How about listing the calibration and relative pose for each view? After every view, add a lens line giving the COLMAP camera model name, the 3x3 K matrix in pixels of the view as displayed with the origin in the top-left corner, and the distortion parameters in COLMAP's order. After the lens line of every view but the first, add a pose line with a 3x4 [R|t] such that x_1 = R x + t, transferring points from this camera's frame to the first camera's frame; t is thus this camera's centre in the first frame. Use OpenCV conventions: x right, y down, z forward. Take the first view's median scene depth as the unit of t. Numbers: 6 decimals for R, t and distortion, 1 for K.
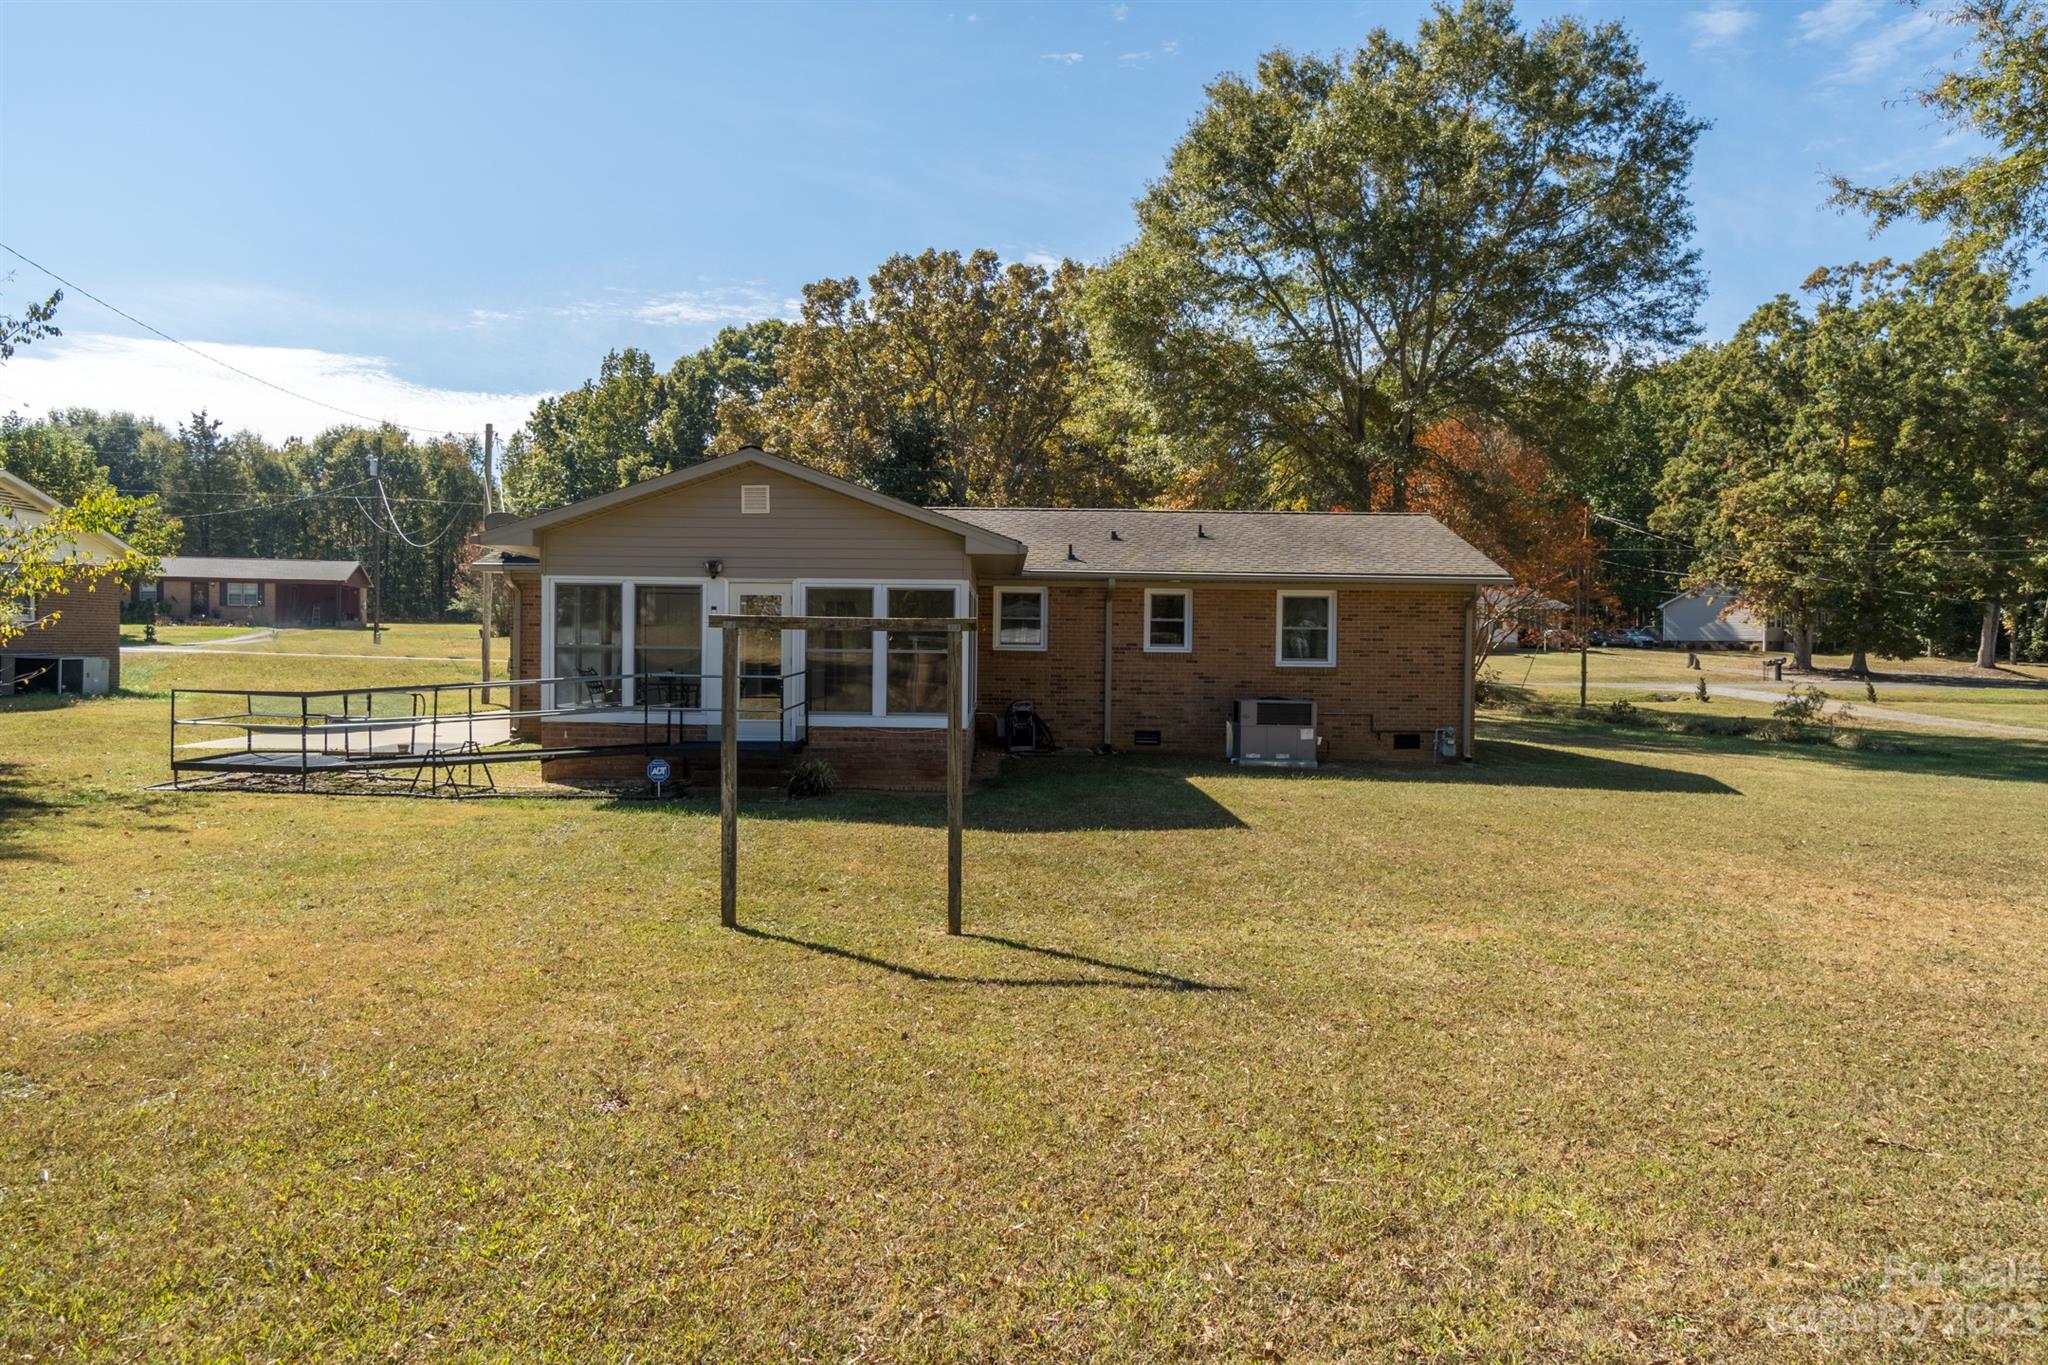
lens RADIAL K [[1271.1, 0, 1024.0], [0, 1271.1, 682.5], [0, 0, 1]] dist [-0.004491, -0.000510]
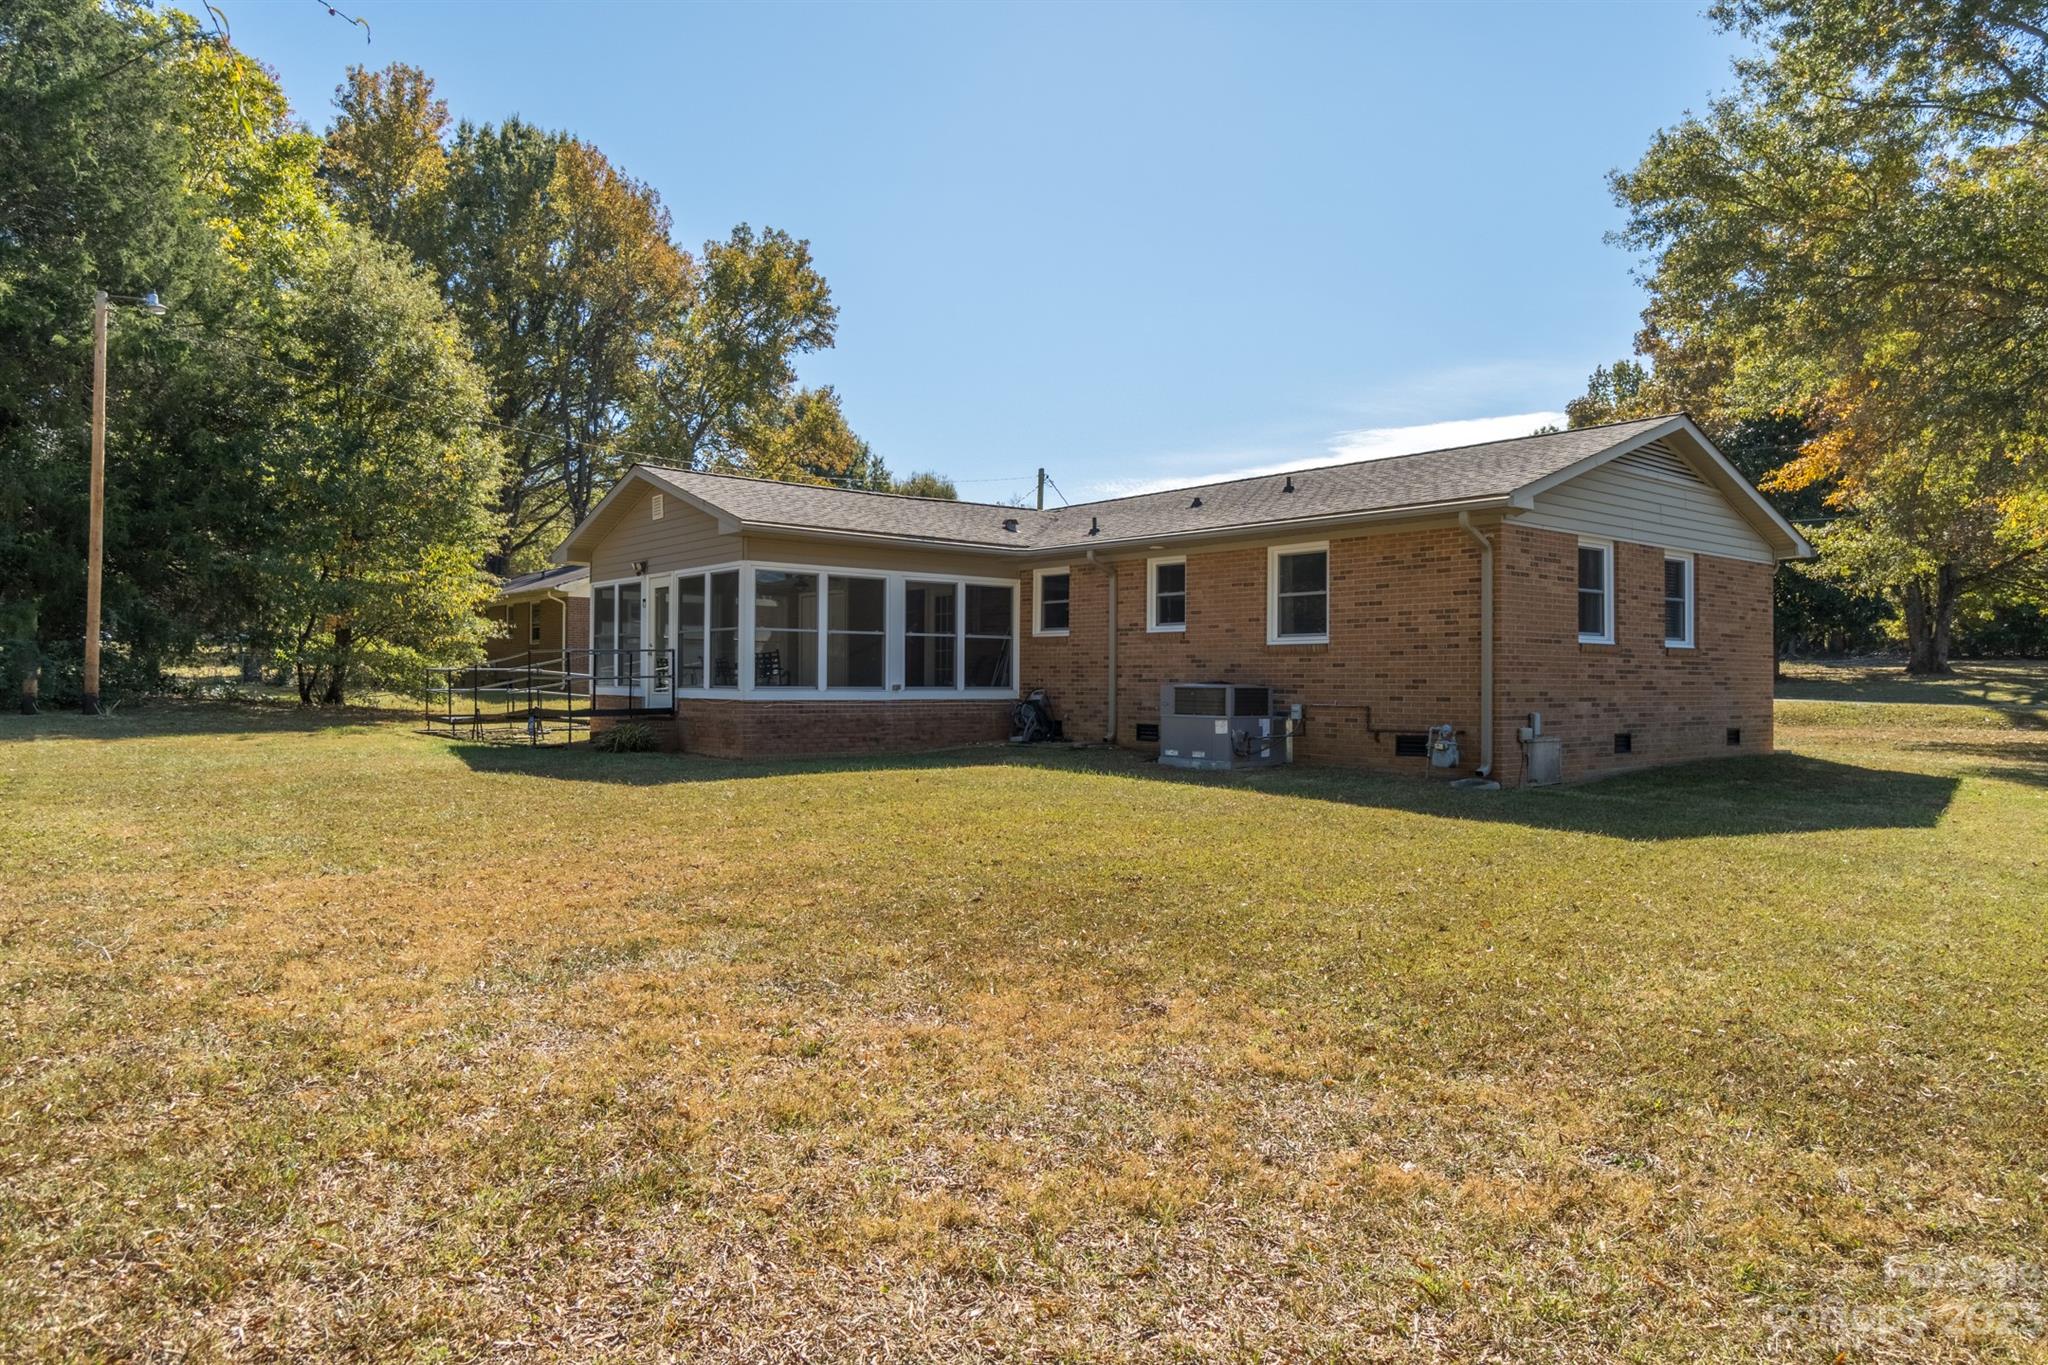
lens RADIAL K [[1271.1, 0, 1024.0], [0, 1271.1, 682.5], [0, 0, 1]] dist [-0.004491, -0.000510]
pose [[0.635531, -0.010166, -0.772009, 0.746207], [-0.022526, 0.999244, -0.031701, 0.040765], [0.771747, 0.037537, 0.634821, 0.410967]]
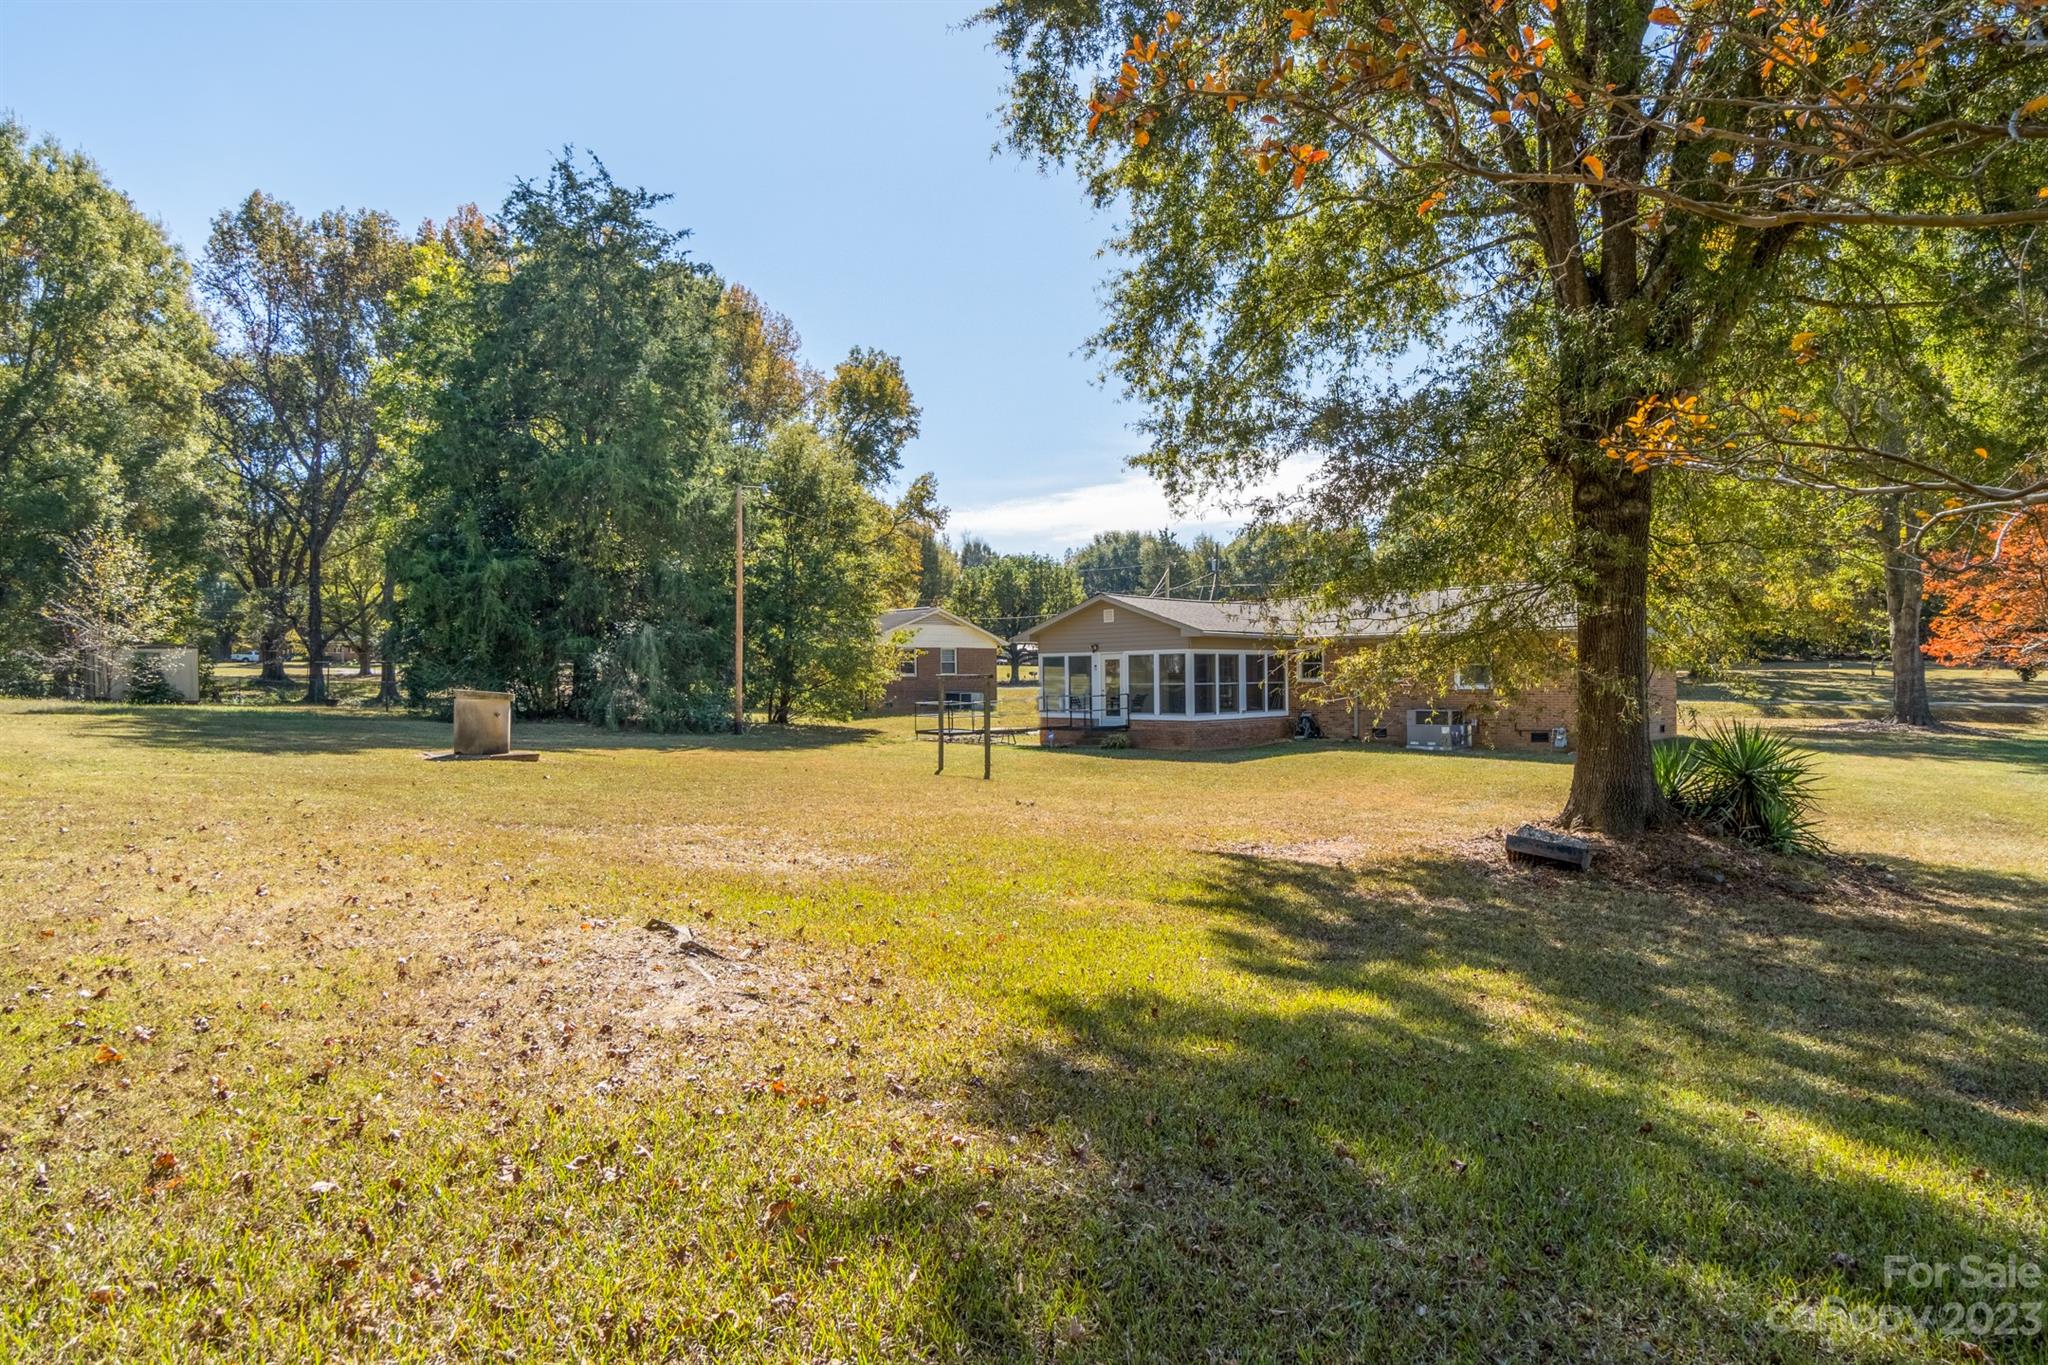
lens RADIAL K [[1164.7, 0, 1024.0], [0, 1164.7, 682.5], [0, 0, 1]] dist [-0.003839, -0.000575]
pose [[0.725719, -0.018743, -0.687736, 0.854566], [-0.002235, 0.999559, -0.029599, 0.024994], [0.687988, 0.023018, 0.725357, -0.448734]]
